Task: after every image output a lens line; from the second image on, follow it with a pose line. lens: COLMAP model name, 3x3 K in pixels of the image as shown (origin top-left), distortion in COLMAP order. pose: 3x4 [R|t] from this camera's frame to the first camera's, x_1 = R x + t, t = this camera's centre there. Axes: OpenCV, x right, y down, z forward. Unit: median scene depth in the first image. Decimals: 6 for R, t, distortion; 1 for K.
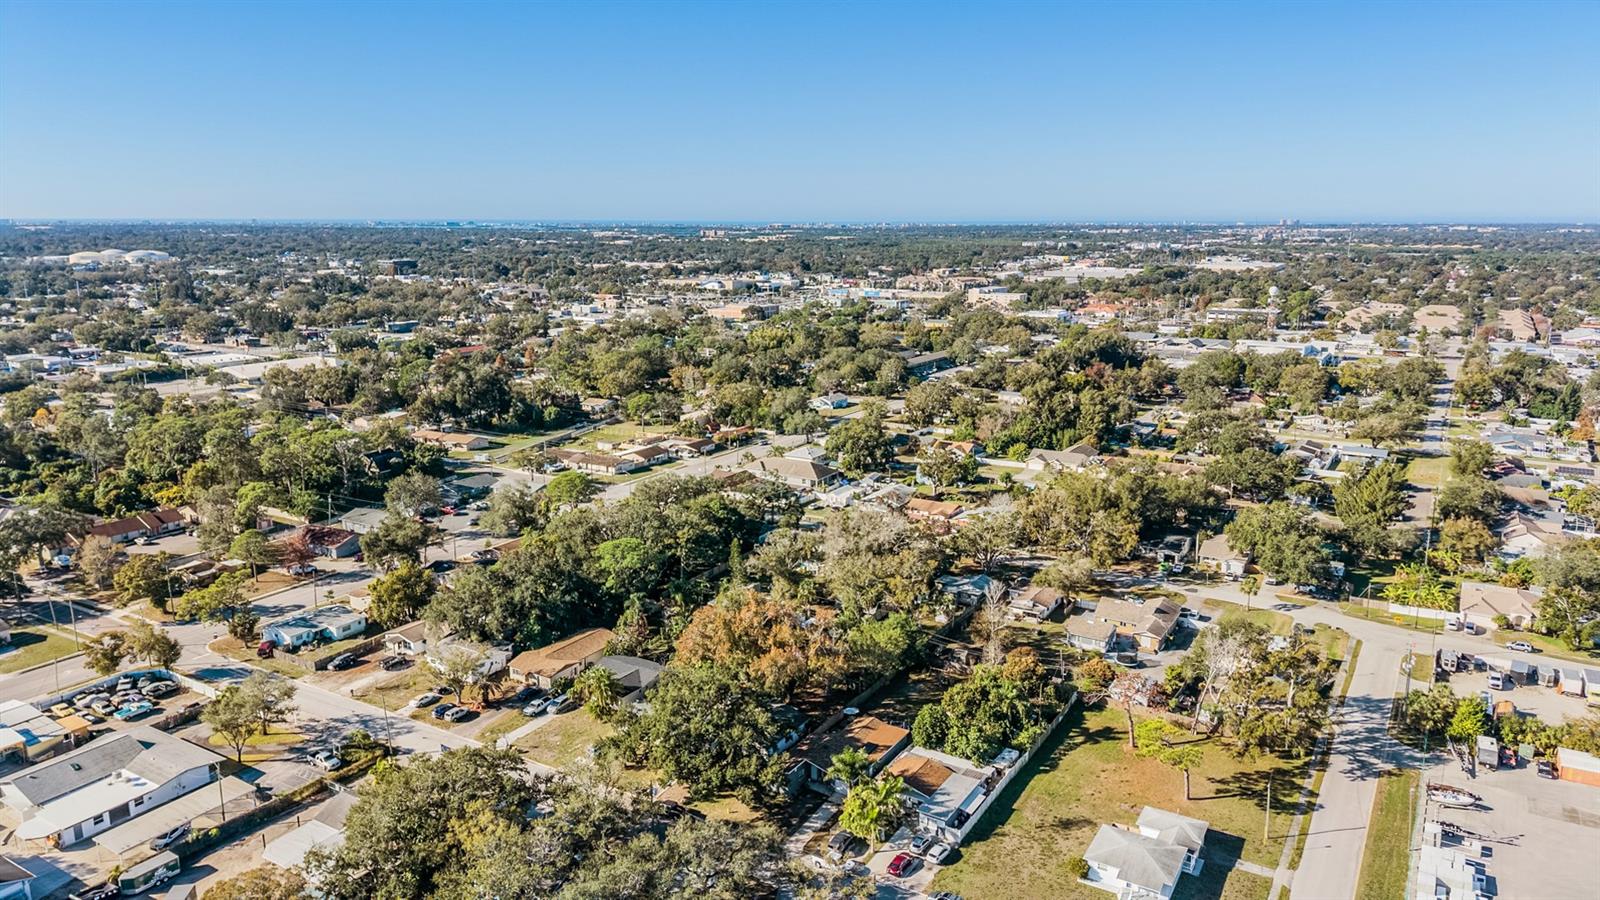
lens RADIAL K [[1107.2, 0, 798.4], [0, 1107.2, 446.5], [0, 0, 1]] dist [0.011681, -0.002887]
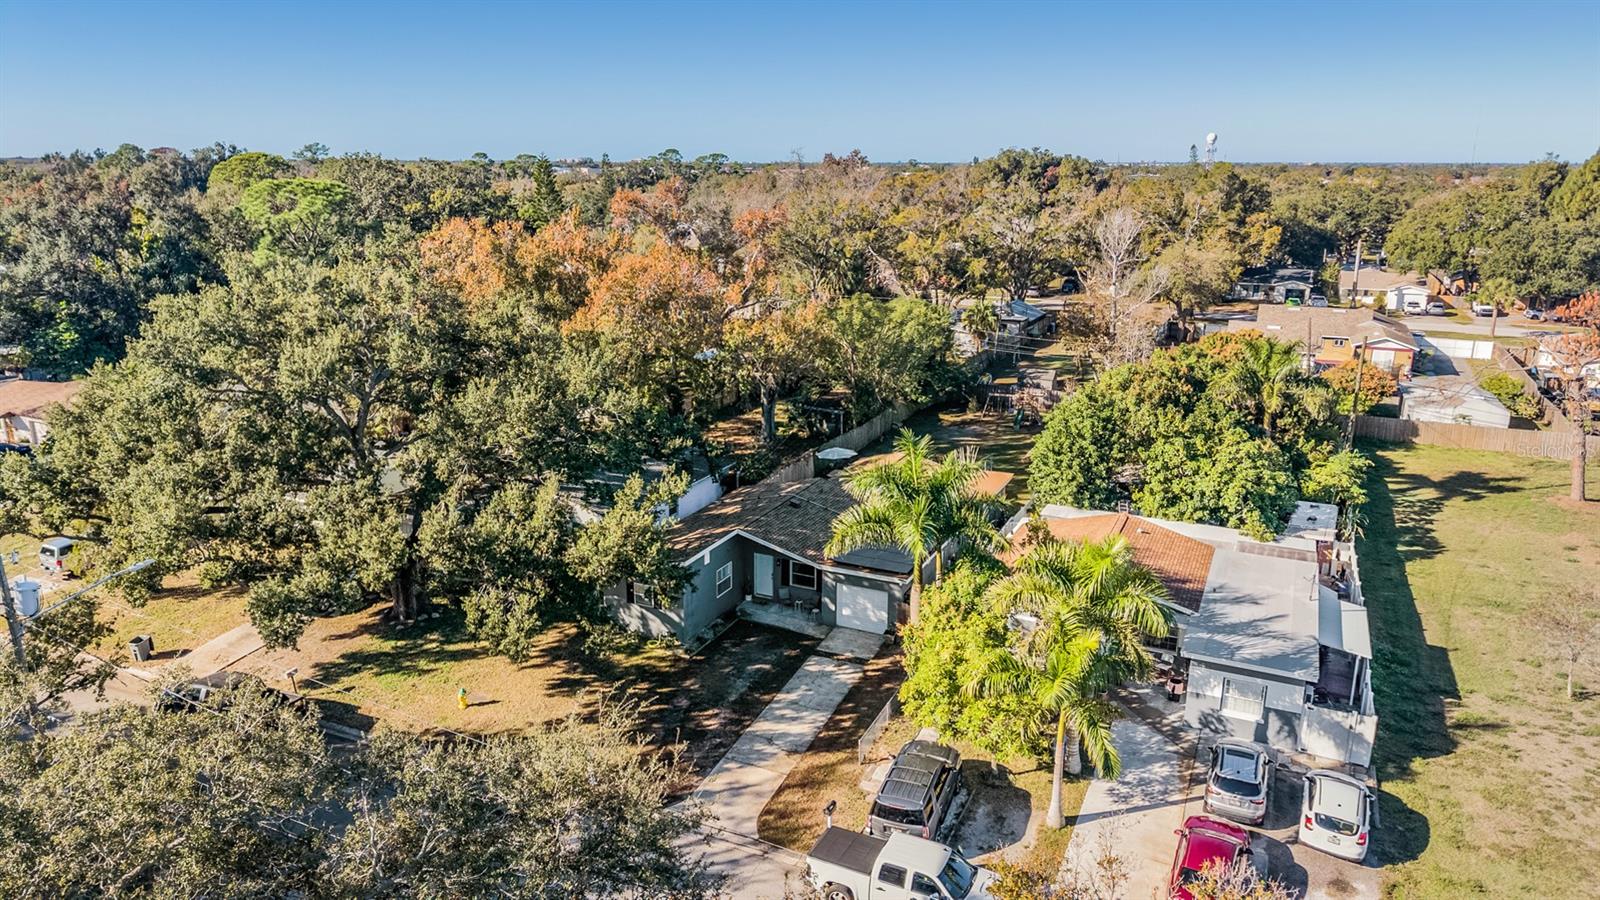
lens RADIAL K [[1107.2, 0, 803.6], [0, 1107.2, 451.7], [0, 0, 1]] dist [0.011681, -0.002887]
pose [[0.992795, -0.022129, 0.117760, -0.011358], [0.015985, 0.998474, 0.052859, 0.257483], [-0.118750, -0.050595, 0.991634, 0.729872]]
